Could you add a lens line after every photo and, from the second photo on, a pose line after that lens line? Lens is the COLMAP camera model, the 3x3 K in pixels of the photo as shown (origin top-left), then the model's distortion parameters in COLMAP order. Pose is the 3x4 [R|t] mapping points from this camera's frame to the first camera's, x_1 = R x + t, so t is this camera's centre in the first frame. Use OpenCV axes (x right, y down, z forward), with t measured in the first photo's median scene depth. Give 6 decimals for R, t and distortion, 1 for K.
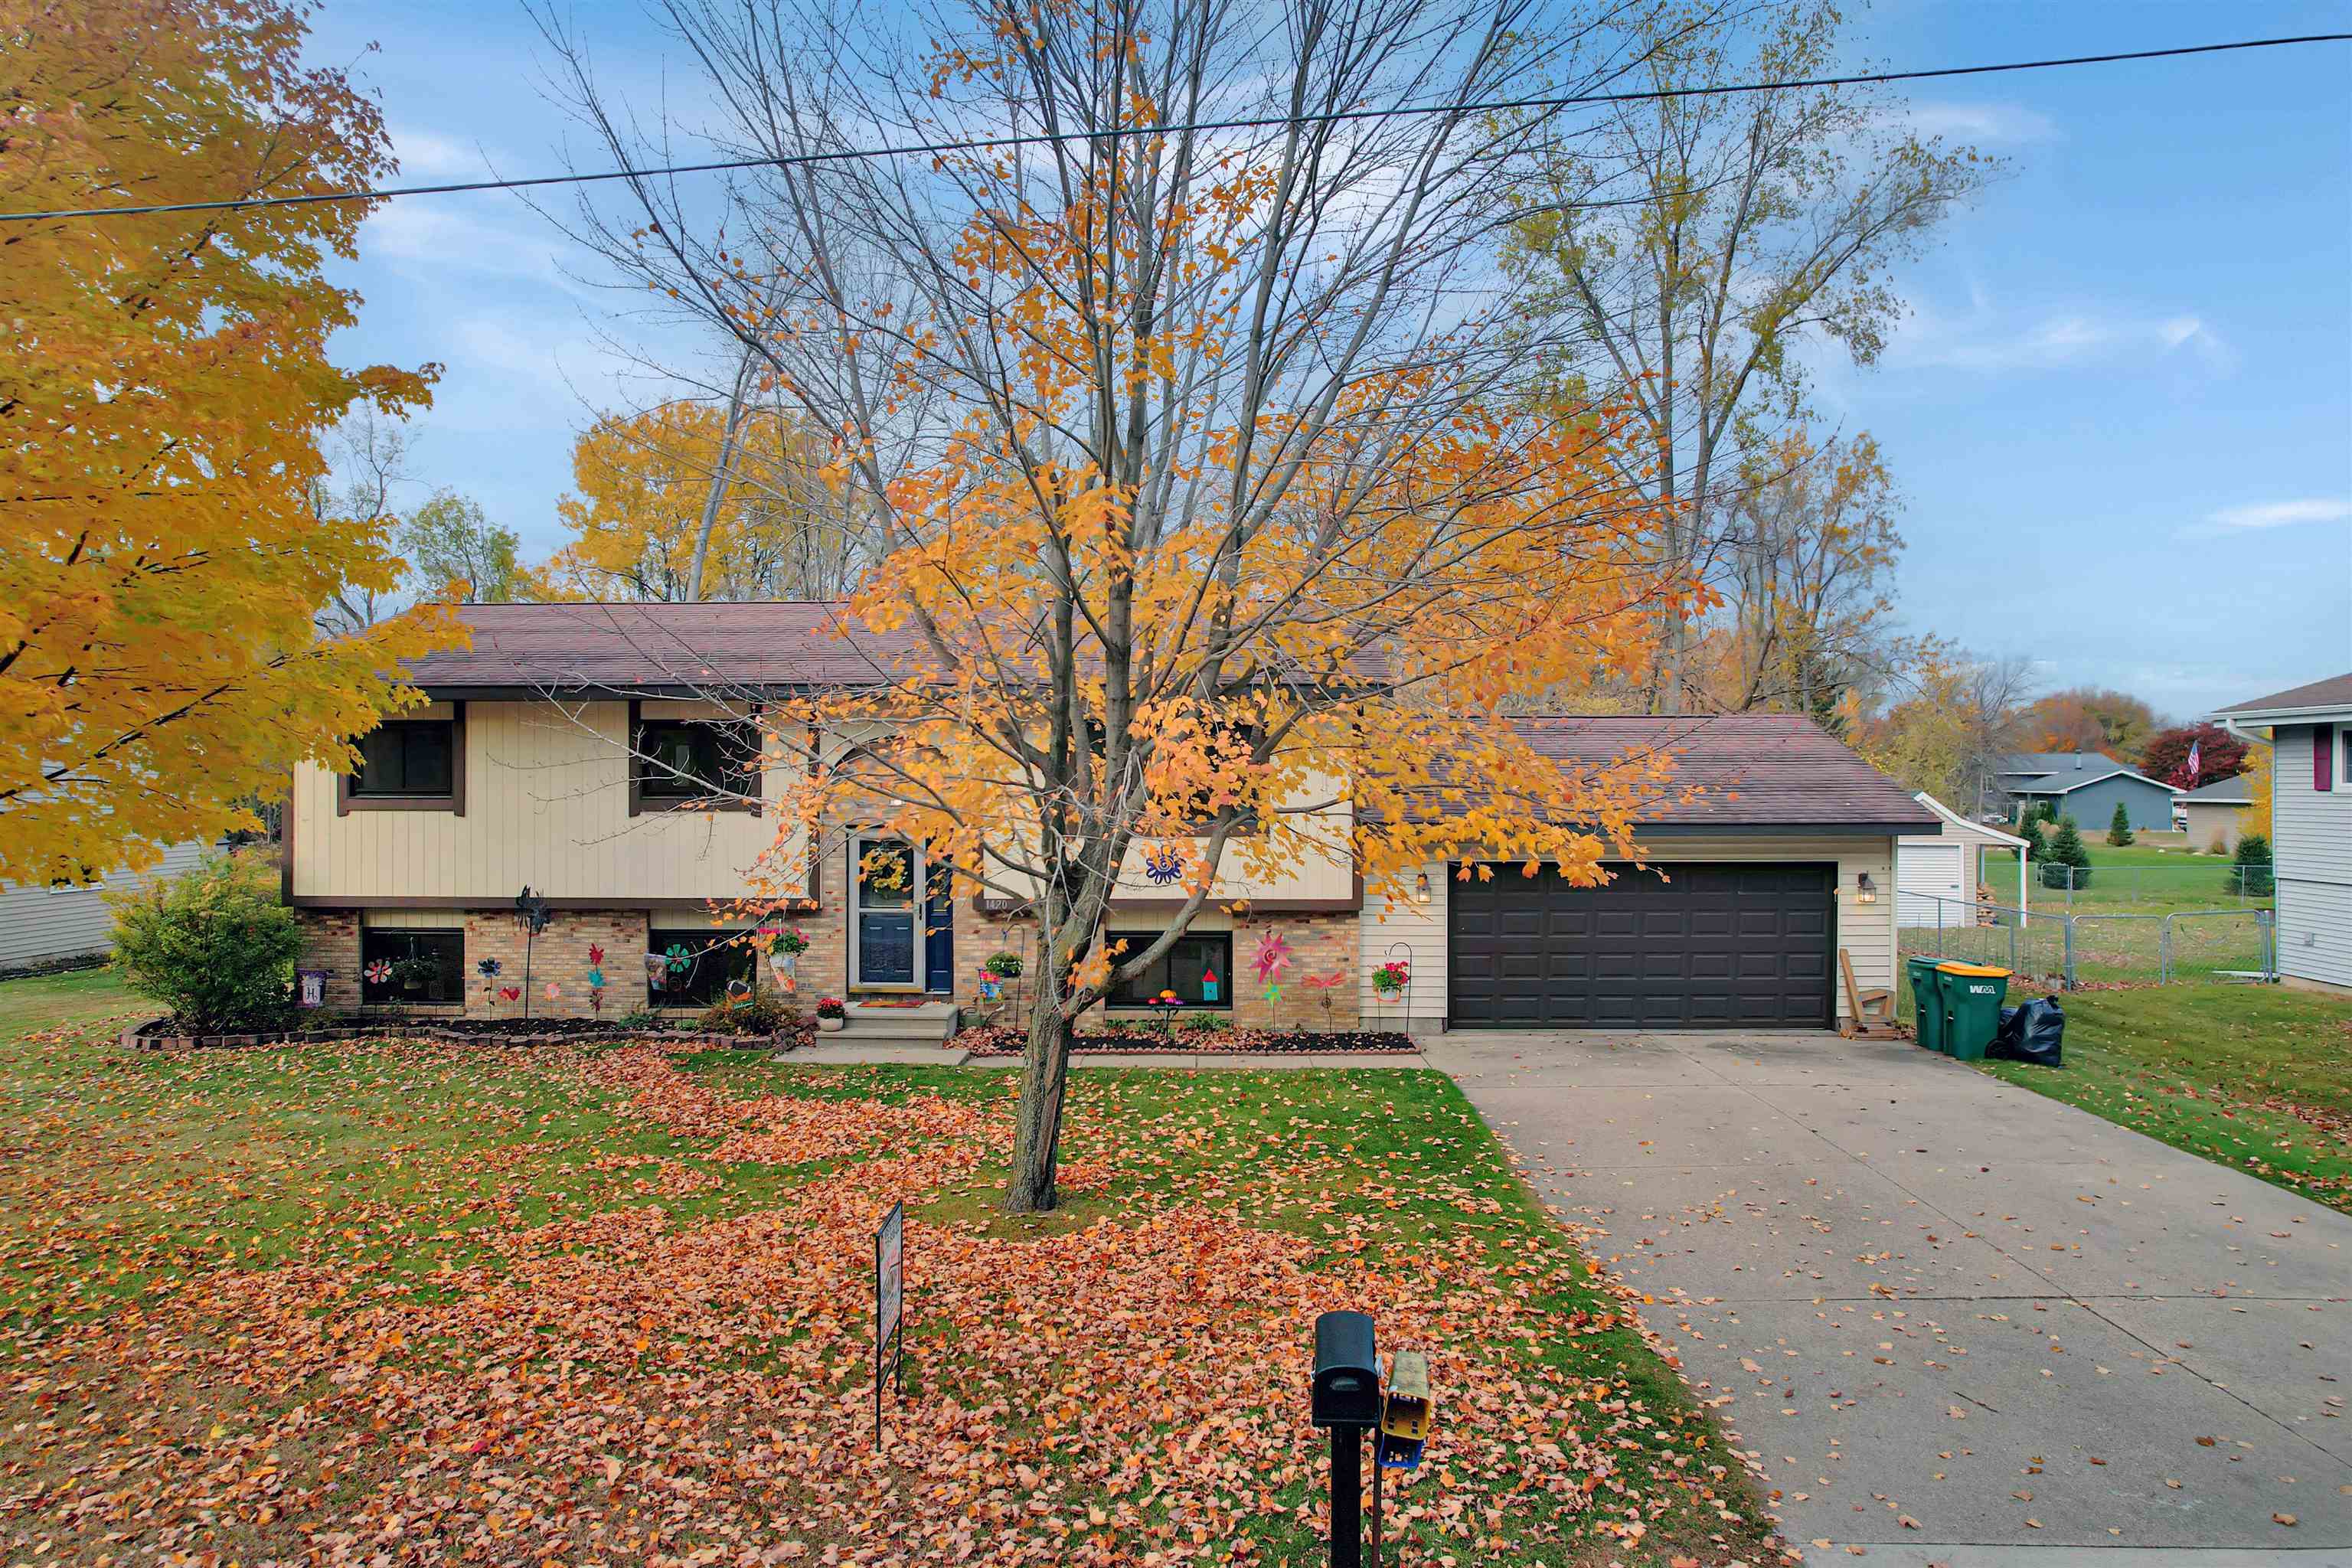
lens RADIAL K [[1508.9, 0, 1176.0], [0, 1508.9, 784.0], [0, 0, 1]] dist [-0.036097, 0.001110]
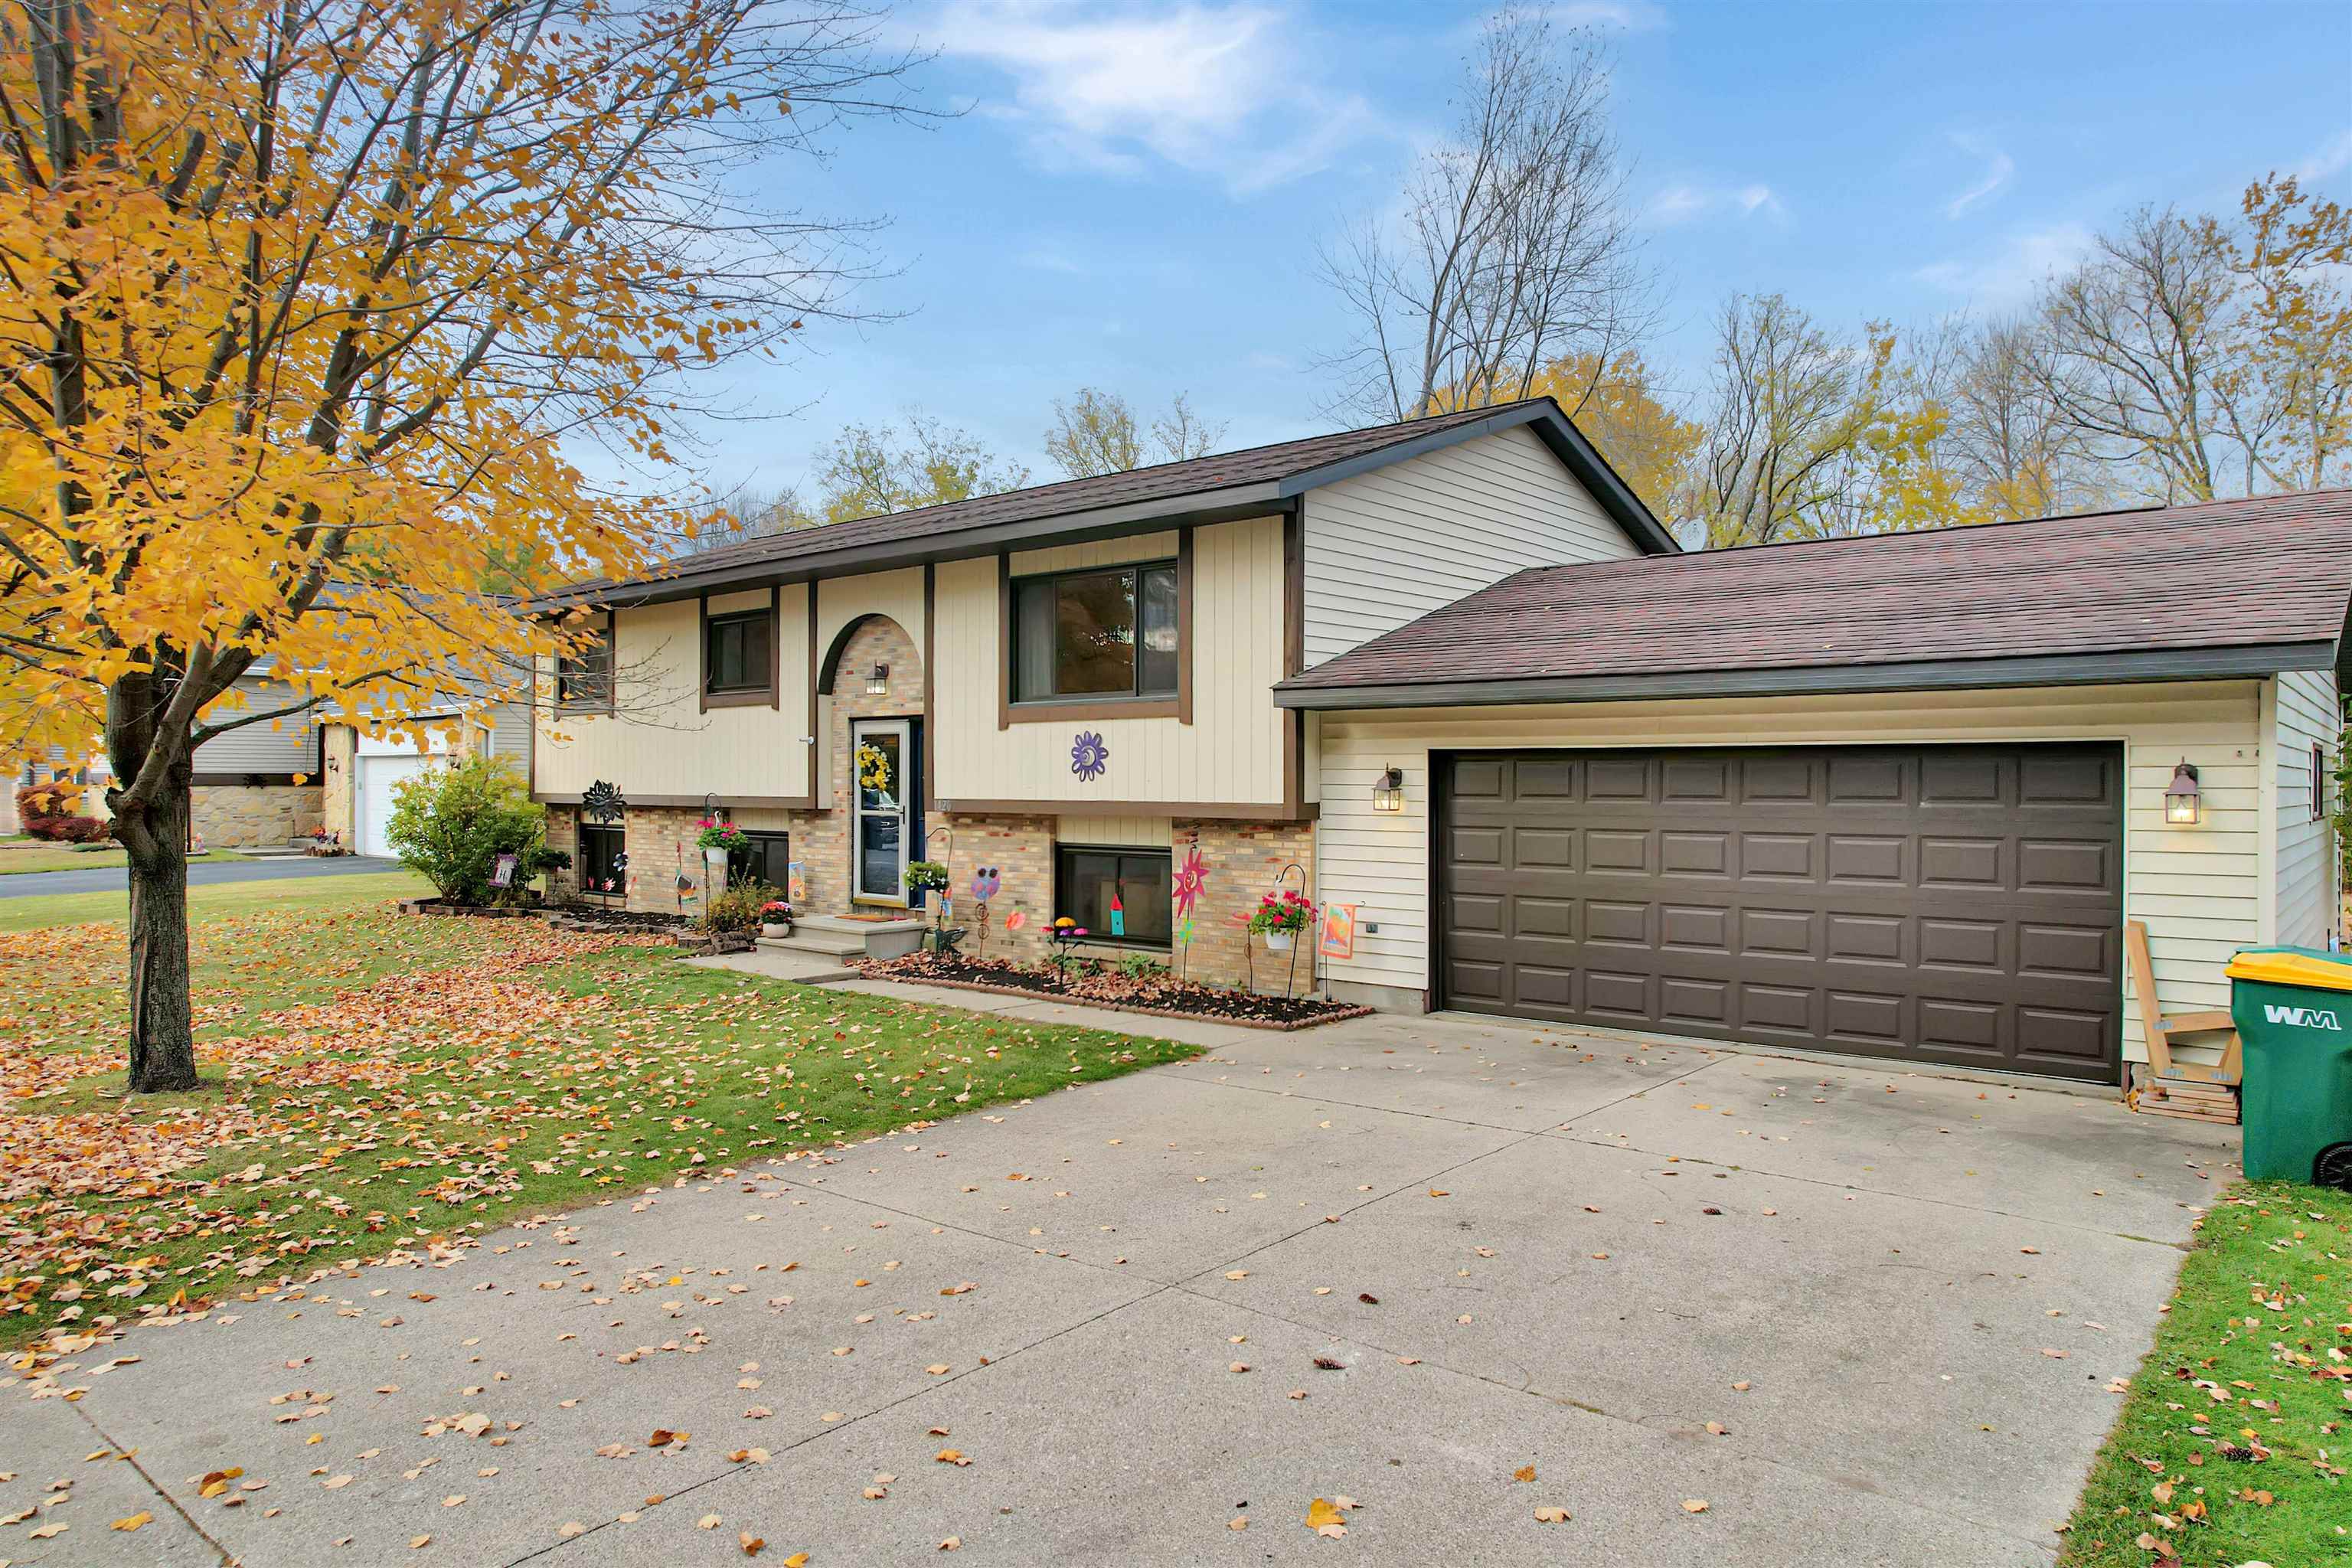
lens RADIAL K [[1508.9, 0, 1176.0], [0, 1508.9, 784.0], [0, 0, 1]] dist [-0.036097, 0.001110]
pose [[0.757001, 0.002134, -0.653410, 0.524123], [0.022499, 0.999317, 0.029329, 0.045066], [0.653026, -0.036903, 0.756436, 0.439948]]
